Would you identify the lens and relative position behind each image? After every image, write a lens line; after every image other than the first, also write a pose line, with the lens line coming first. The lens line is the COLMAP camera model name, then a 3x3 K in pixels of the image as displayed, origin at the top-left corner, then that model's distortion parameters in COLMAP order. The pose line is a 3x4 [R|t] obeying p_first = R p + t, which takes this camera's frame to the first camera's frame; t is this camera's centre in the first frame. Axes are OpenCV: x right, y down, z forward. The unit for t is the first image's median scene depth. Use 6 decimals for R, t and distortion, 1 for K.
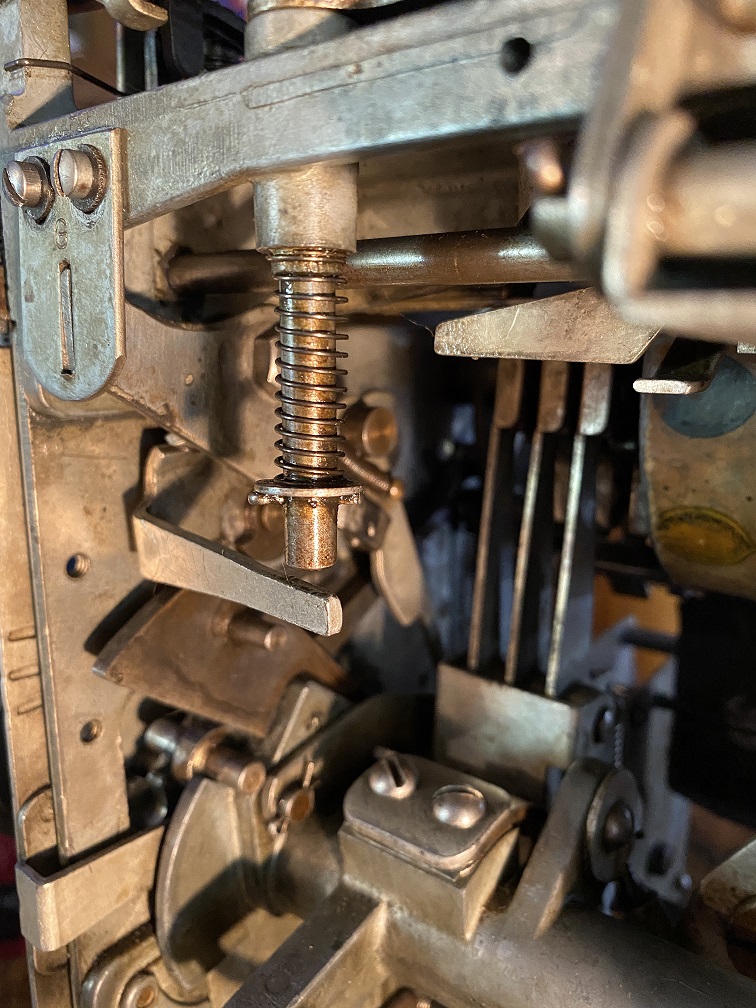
lens RADIAL K [[778.8, 0, 364.6], [0, 778.8, 502.1], [0, 0, 1]] dist [-0.015191, -0.006440]
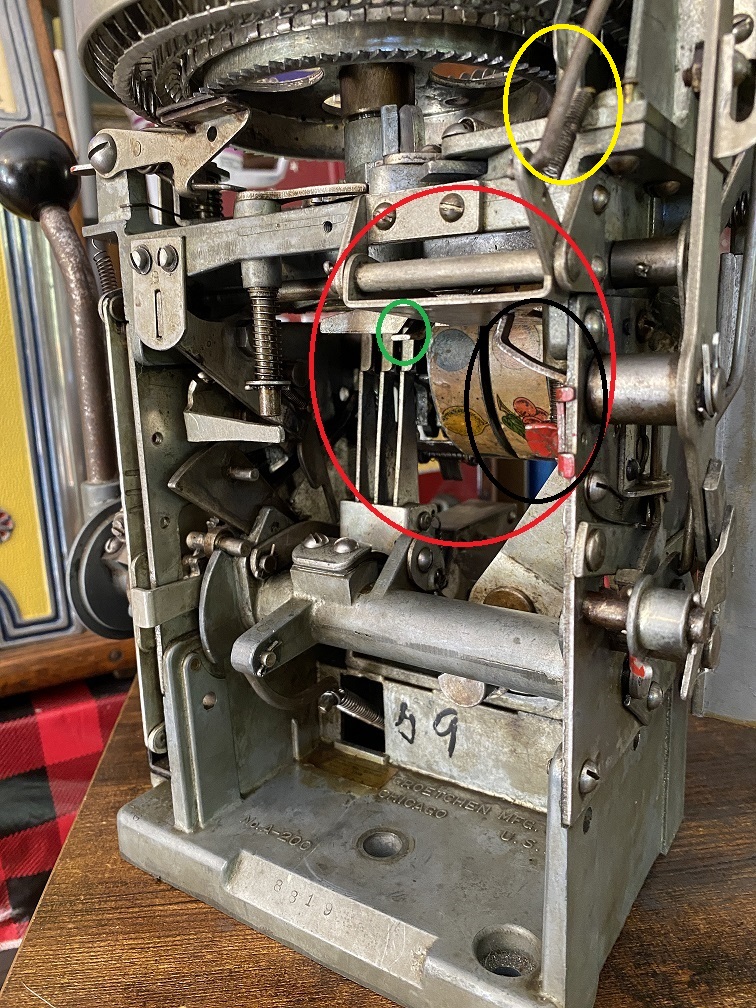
lens RADIAL K [[765.8, 0, 378.0], [0, 765.8, 504.0], [0, 0, 1]] dist [0.005228, 0.003666]
pose [[0.995303, -0.048955, 0.083524, 0.039578], [0.050224, 0.998651, -0.013154, 0.303691], [-0.082767, 0.017287, 0.996419, -1.058094]]
